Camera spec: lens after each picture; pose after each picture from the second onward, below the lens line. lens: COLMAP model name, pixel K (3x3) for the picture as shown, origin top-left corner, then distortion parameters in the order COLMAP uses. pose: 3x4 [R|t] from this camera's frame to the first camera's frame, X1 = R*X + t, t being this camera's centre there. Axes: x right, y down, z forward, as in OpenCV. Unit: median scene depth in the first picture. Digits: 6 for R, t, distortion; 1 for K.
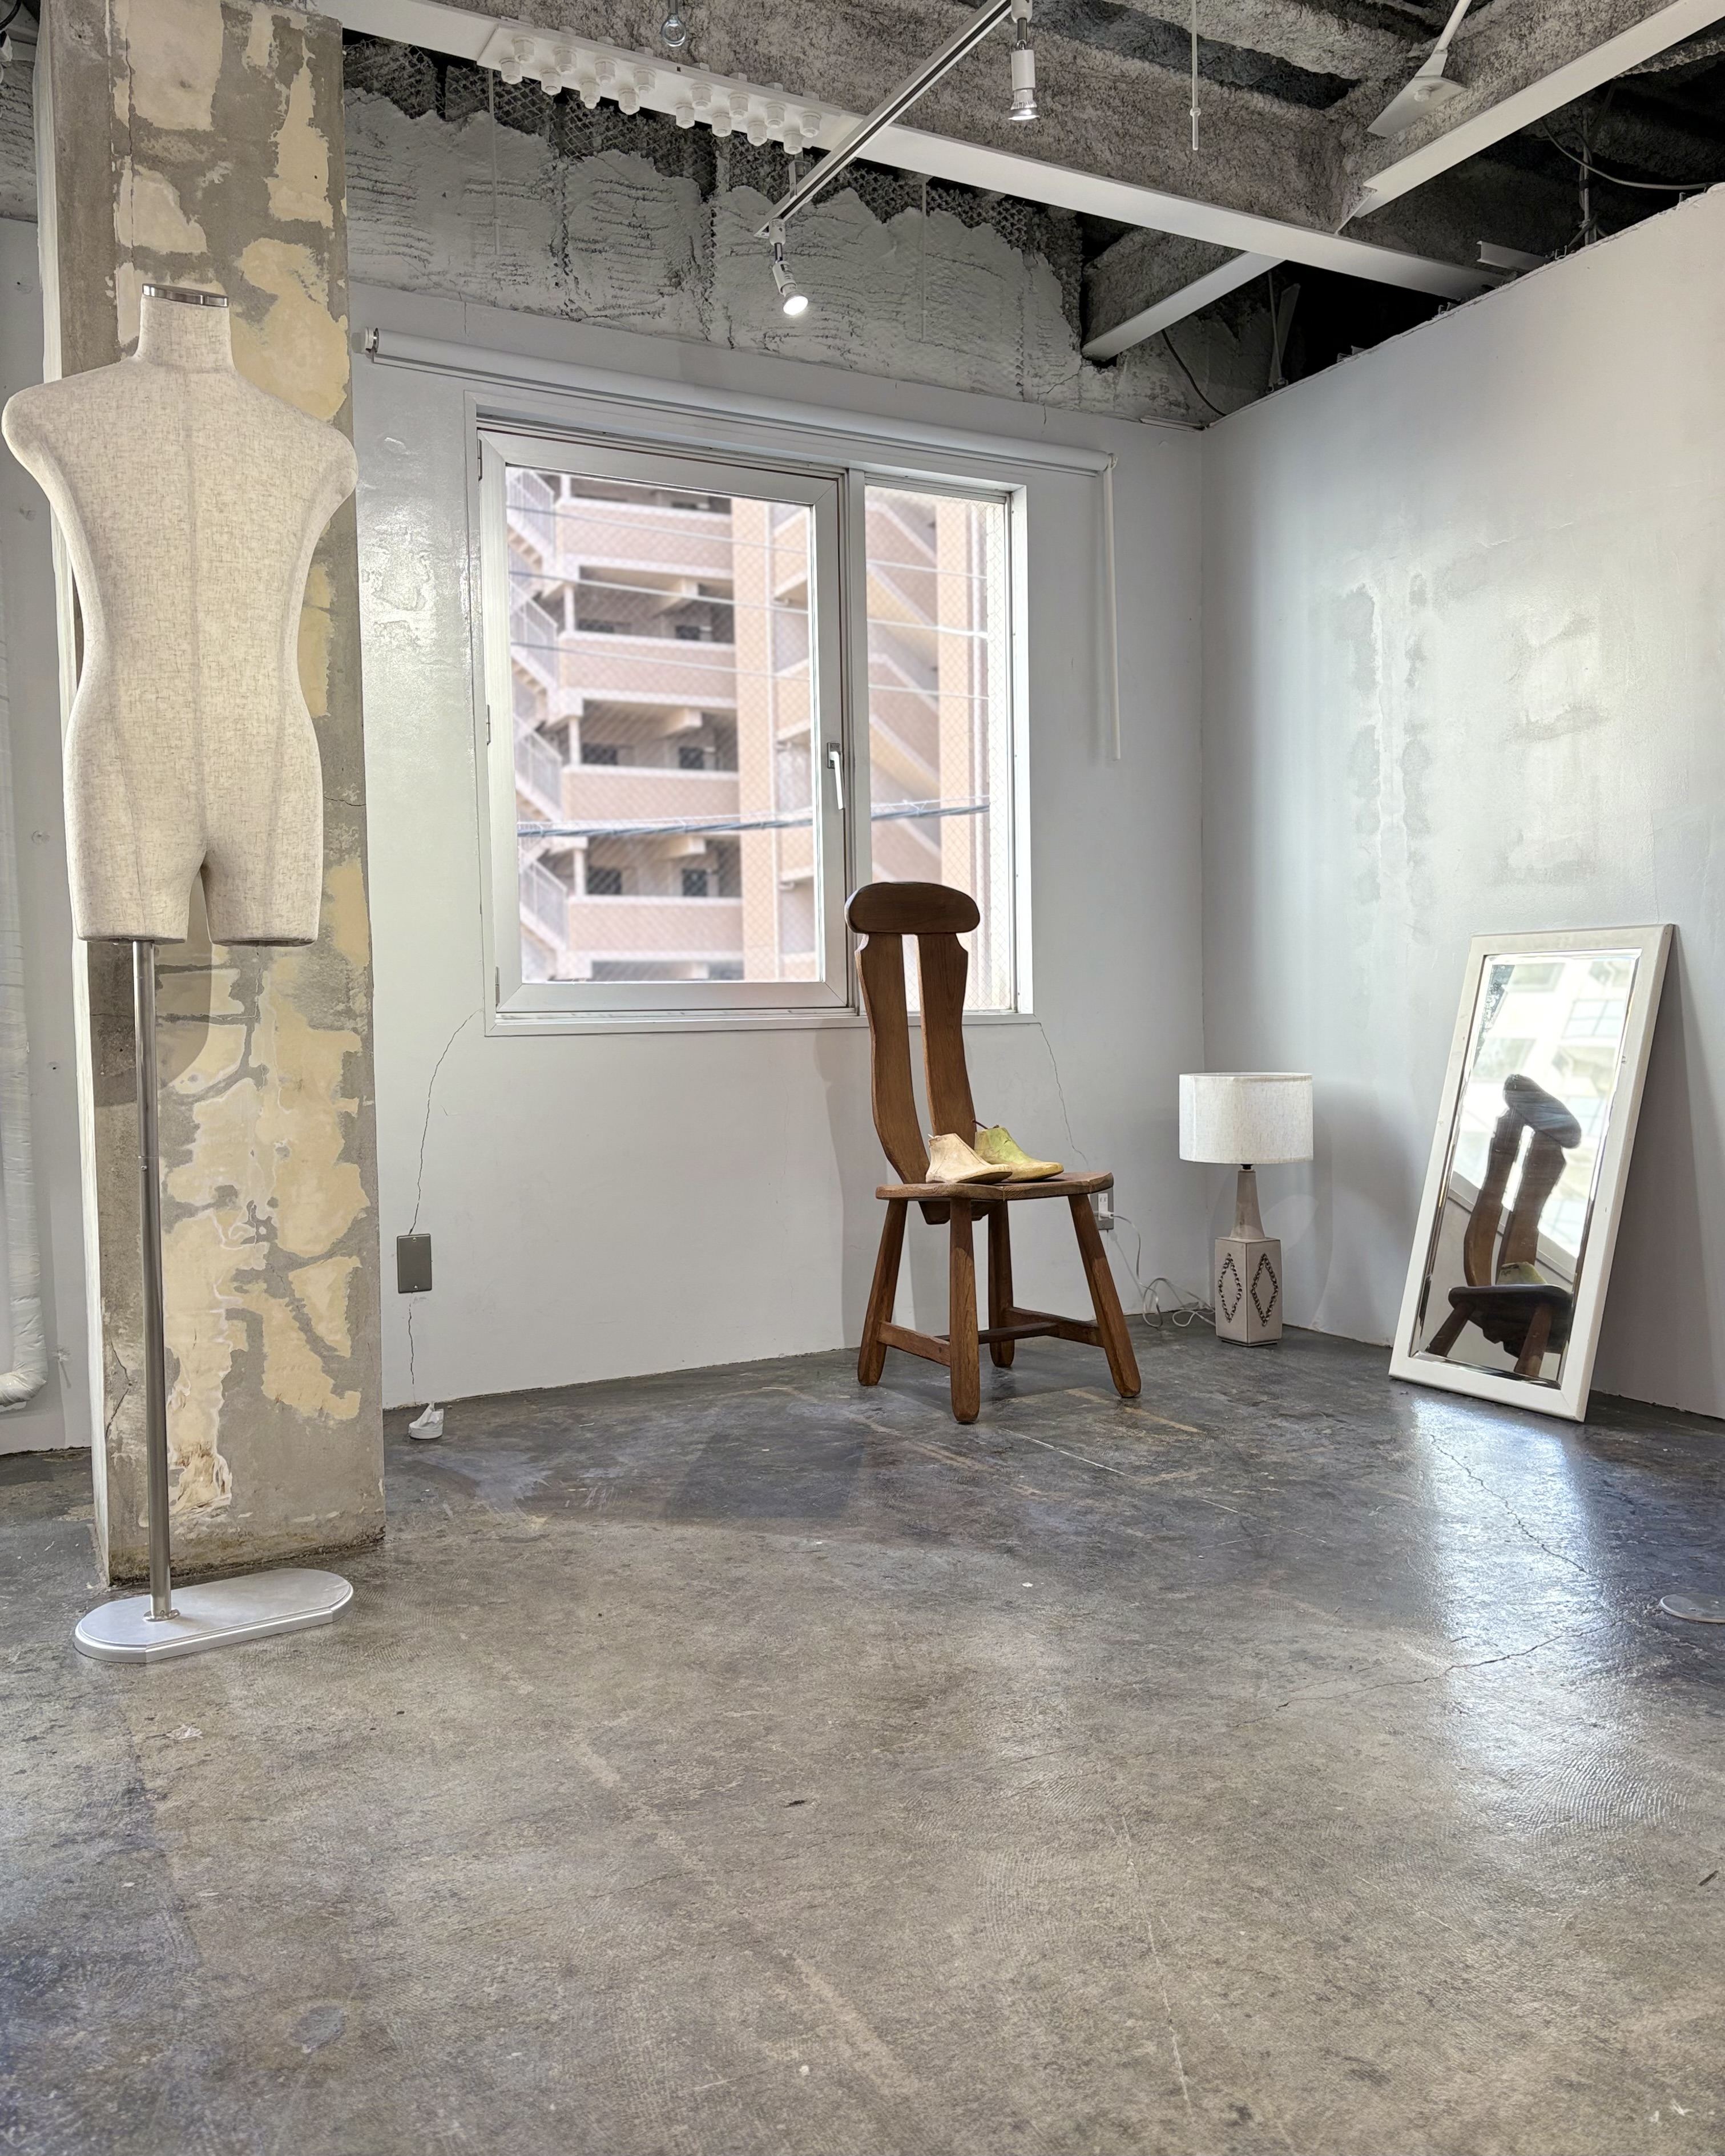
lens RADIAL K [[1770.9, 0, 867.1], [0, 1770.9, 1087.8], [0, 0, 1]] dist [0.016114, 0.020005]
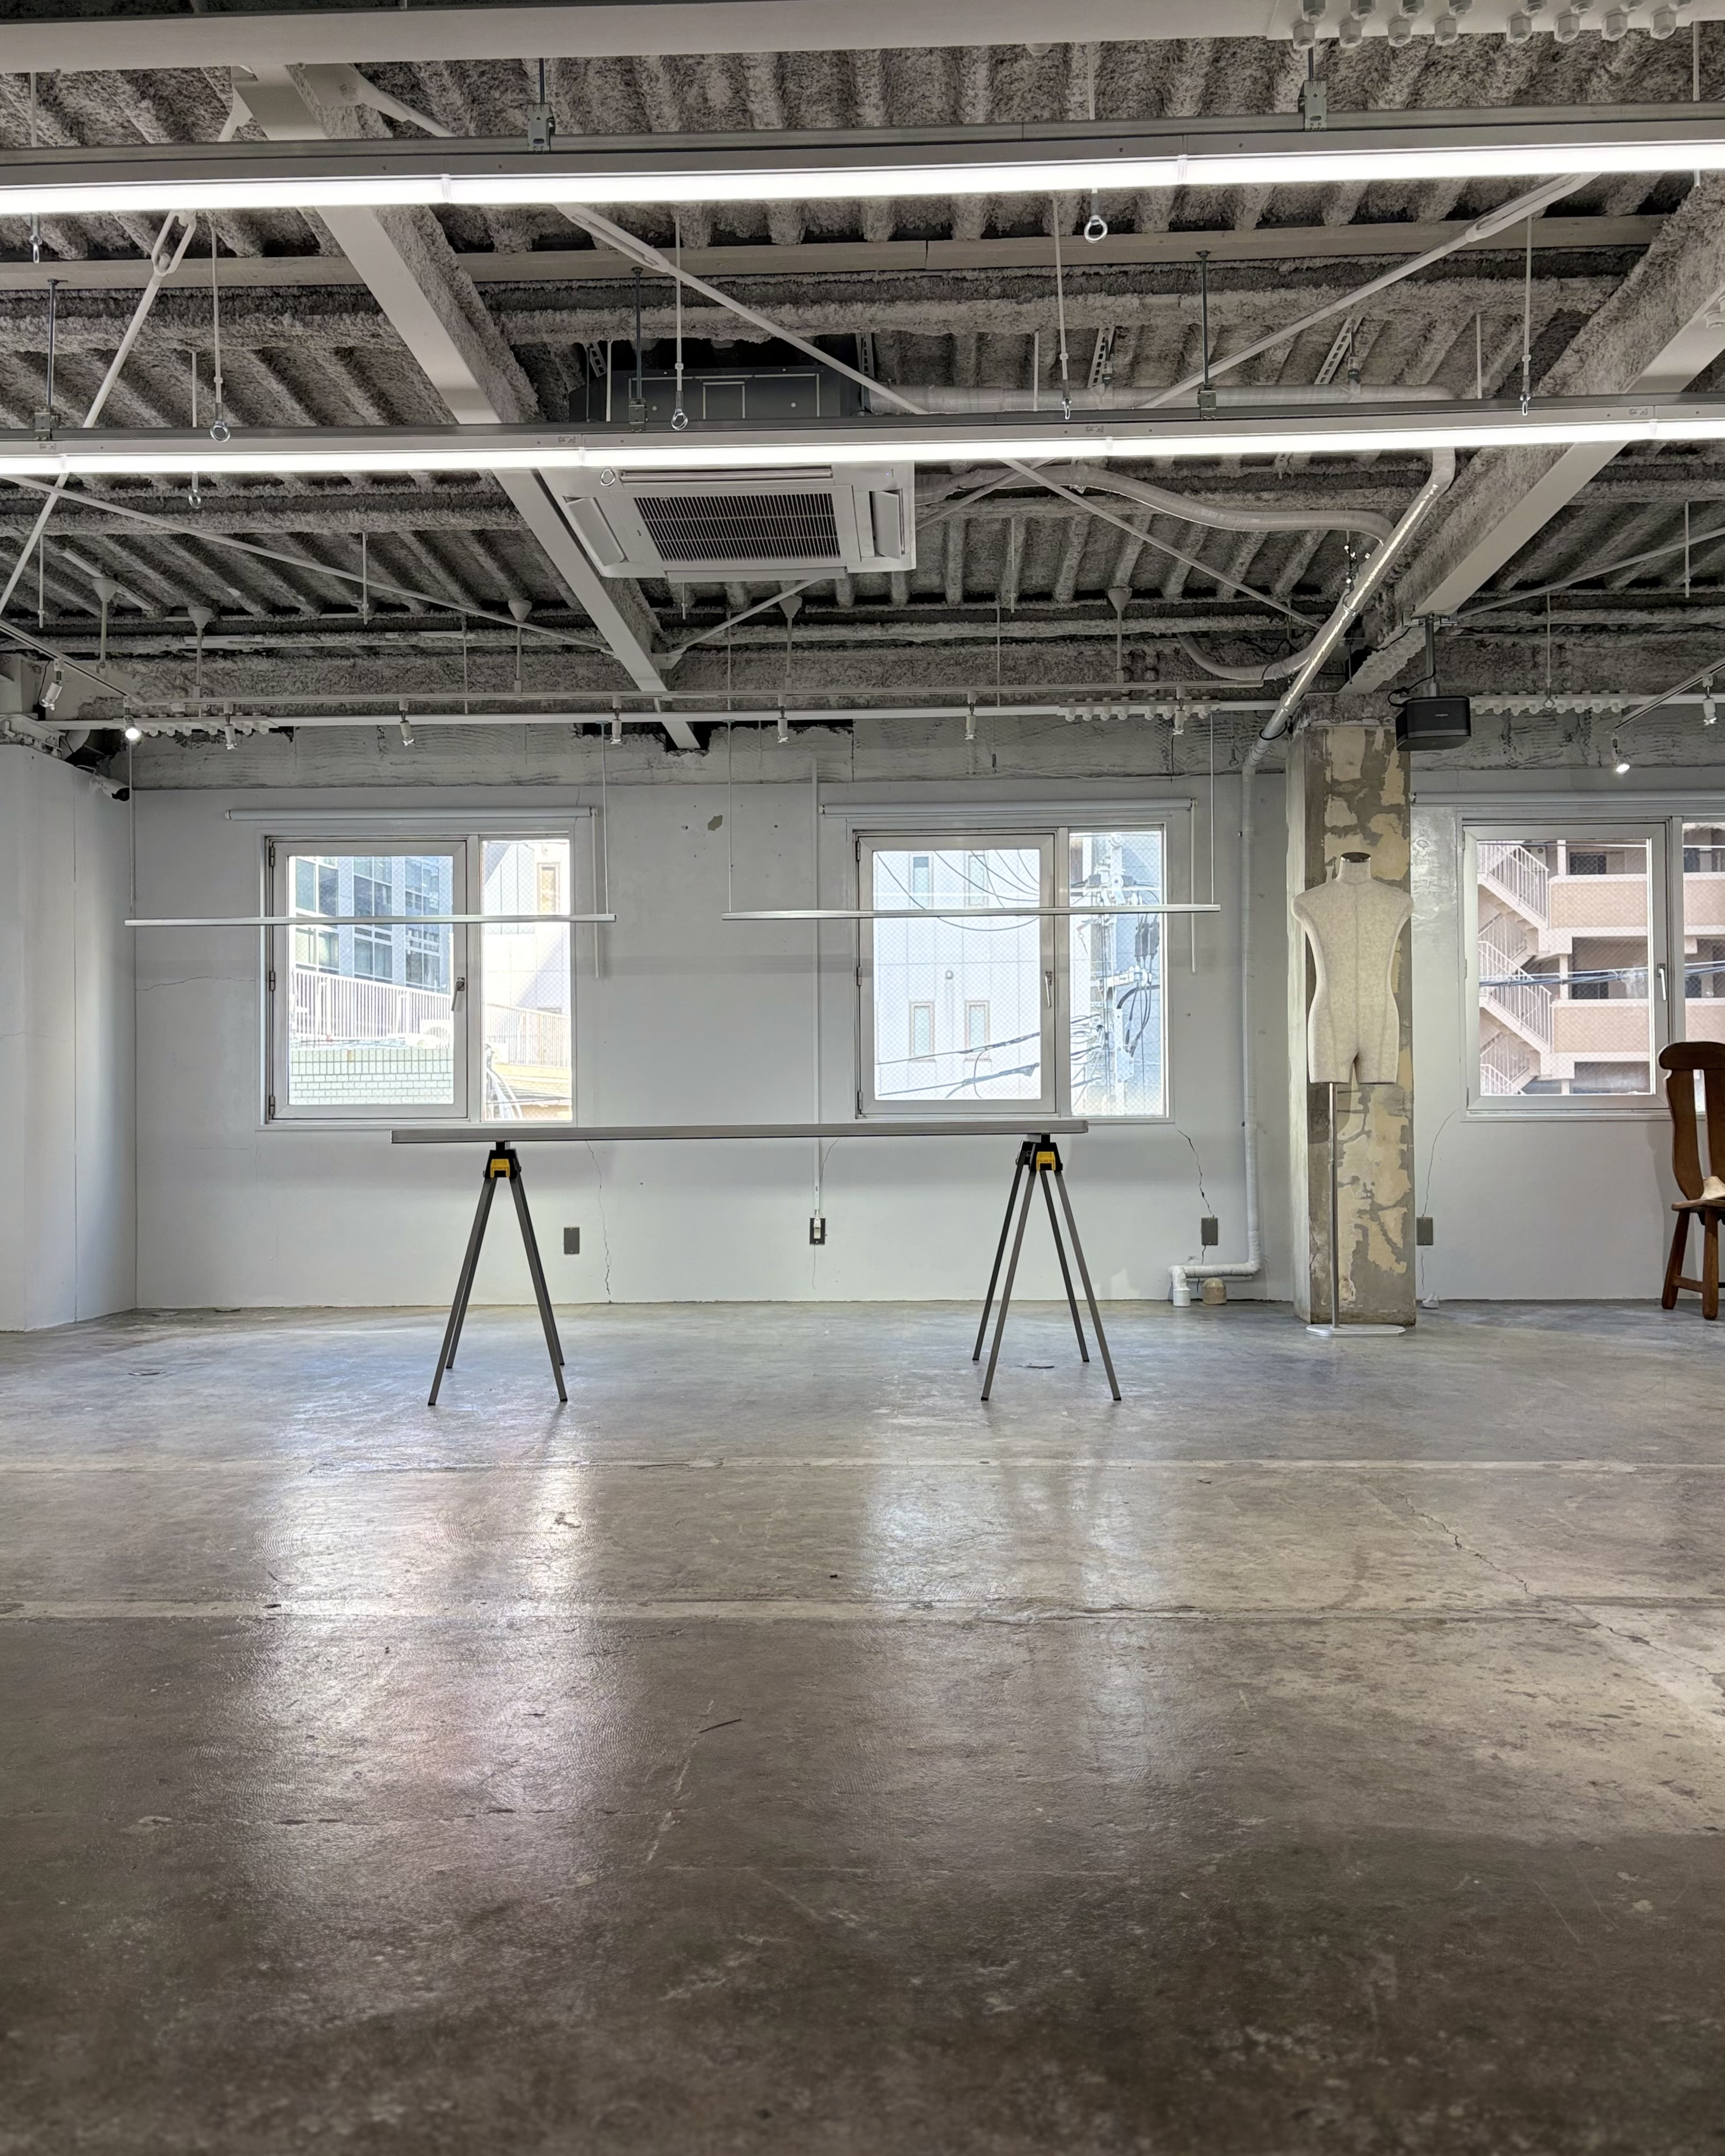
lens RADIAL K [[1771.2, 0, 867.1], [0, 1771.2, 1087.8], [0, 0, 1]] dist [0.016114, 0.020005]
pose [[0.857580, 0.001631, -0.514347, 0.349767], [-0.029726, 0.998481, -0.046396, 0.066546], [0.513490, 0.055078, 0.856326, -1.551912]]
